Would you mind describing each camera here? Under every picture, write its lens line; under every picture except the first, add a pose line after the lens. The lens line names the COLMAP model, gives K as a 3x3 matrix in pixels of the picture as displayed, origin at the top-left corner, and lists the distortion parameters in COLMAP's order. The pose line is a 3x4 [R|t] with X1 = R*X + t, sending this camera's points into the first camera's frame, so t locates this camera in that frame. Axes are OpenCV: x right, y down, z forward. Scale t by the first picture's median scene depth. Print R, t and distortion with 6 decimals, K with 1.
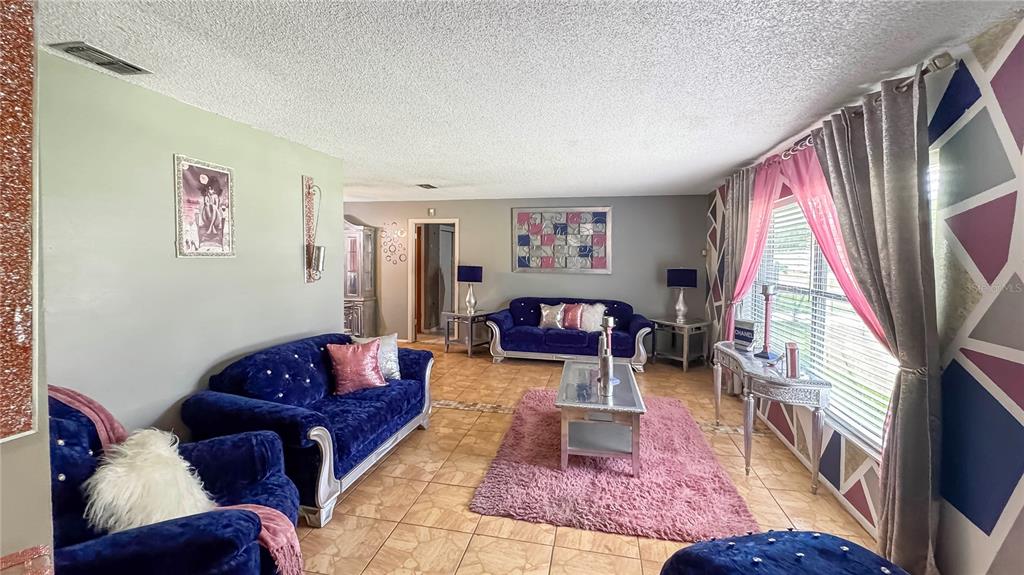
lens RADIAL K [[426.8, 0, 516.3], [0, 426.8, 264.7], [0, 0, 1]] dist [0.000035, -0.000007]
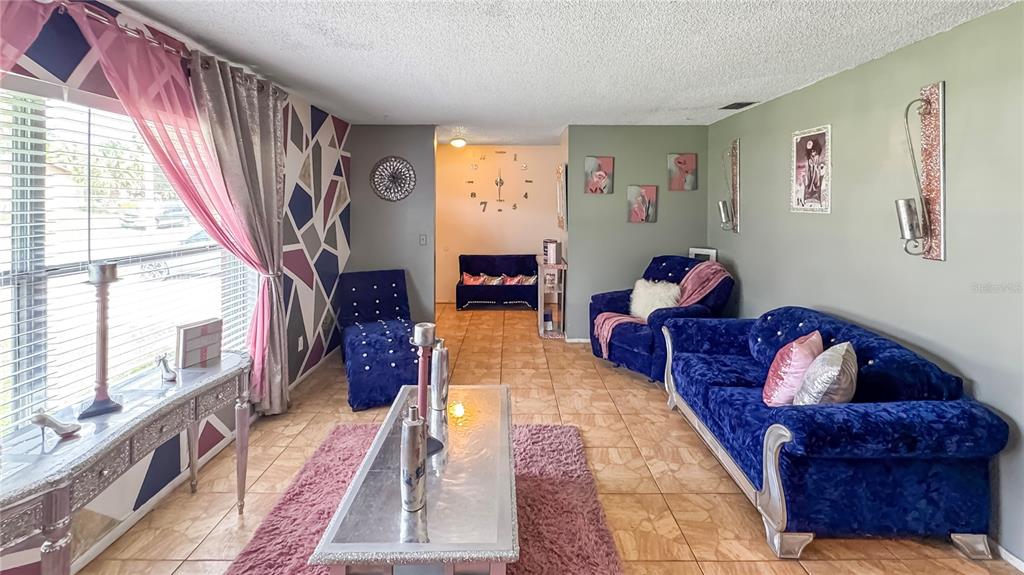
lens RADIAL K [[438.9, 0, 512.2], [0, 438.9, 209.2], [0, 0, 1]] dist [0.001427, 0.000236]
pose [[-0.979698, -0.010633, -0.200196, 0.231709], [-0.017916, 0.999241, 0.034600, -0.041989], [0.199676, 0.037485, -0.979145, 1.597472]]
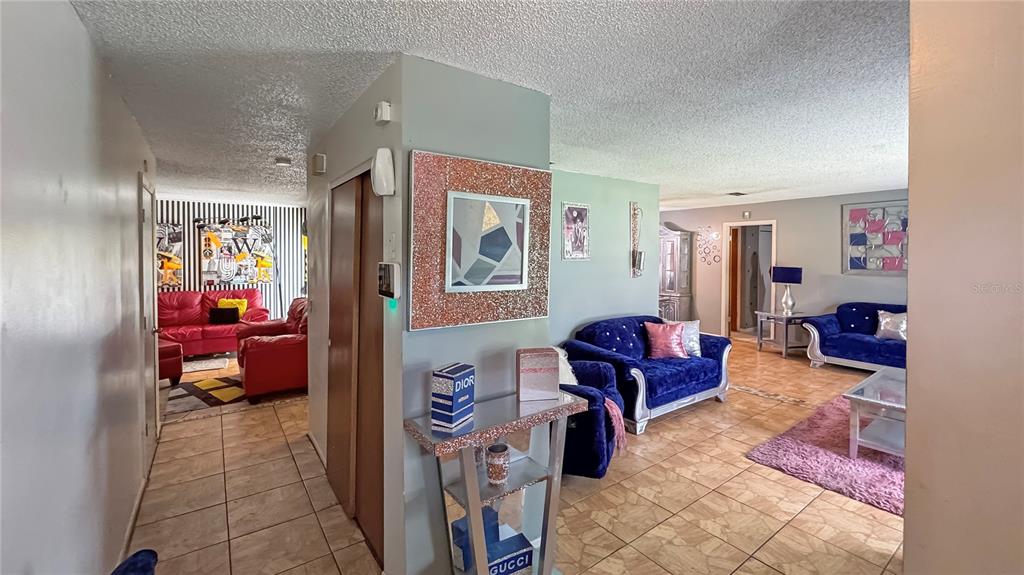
lens RADIAL K [[417.7, 0, 497.4], [0, 417.7, 277.3], [0, 0, 1]] dist [-0.014306, -0.000015]
pose [[0.713657, 0.027112, -0.699970, 0.163279], [-0.005672, 0.999442, 0.032930, -0.002187], [0.700472, -0.019531, 0.713412, -0.308136]]
